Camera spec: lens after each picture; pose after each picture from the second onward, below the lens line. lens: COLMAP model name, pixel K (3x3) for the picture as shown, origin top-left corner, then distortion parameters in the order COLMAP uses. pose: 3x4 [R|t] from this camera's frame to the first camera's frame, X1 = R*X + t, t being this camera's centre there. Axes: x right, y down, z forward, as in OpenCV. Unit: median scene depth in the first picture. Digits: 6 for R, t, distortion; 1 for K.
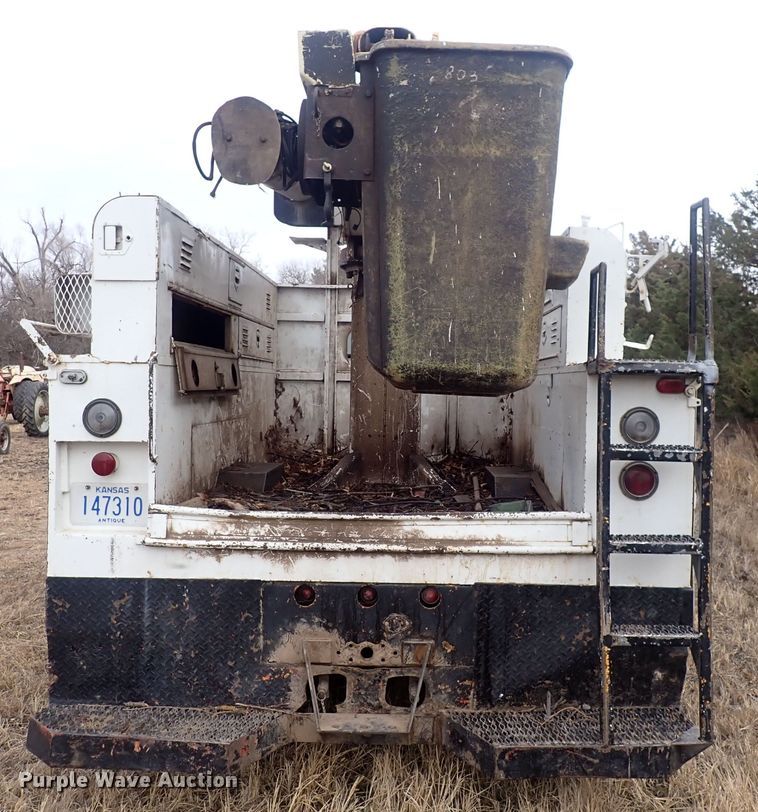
lens RADIAL K [[938.7, 0, 379.0], [0, 938.7, 387.1], [0, 0, 1]] dist [0.012115, -0.007385]
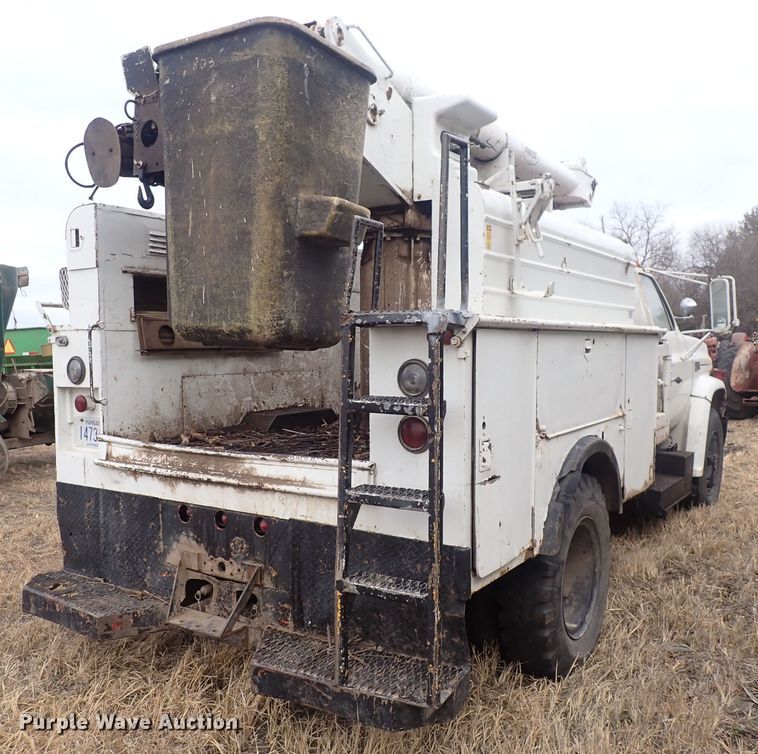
lens RADIAL K [[778.0, 0, 379.0], [0, 778.0, 377.0], [0, 0, 1]] dist [0.010045, -0.012053]
pose [[0.821634, 0.004260, -0.569999, 0.722622], [0.018711, 0.999232, 0.034439, 0.011600], [0.569708, -0.038962, 0.820923, 0.313930]]
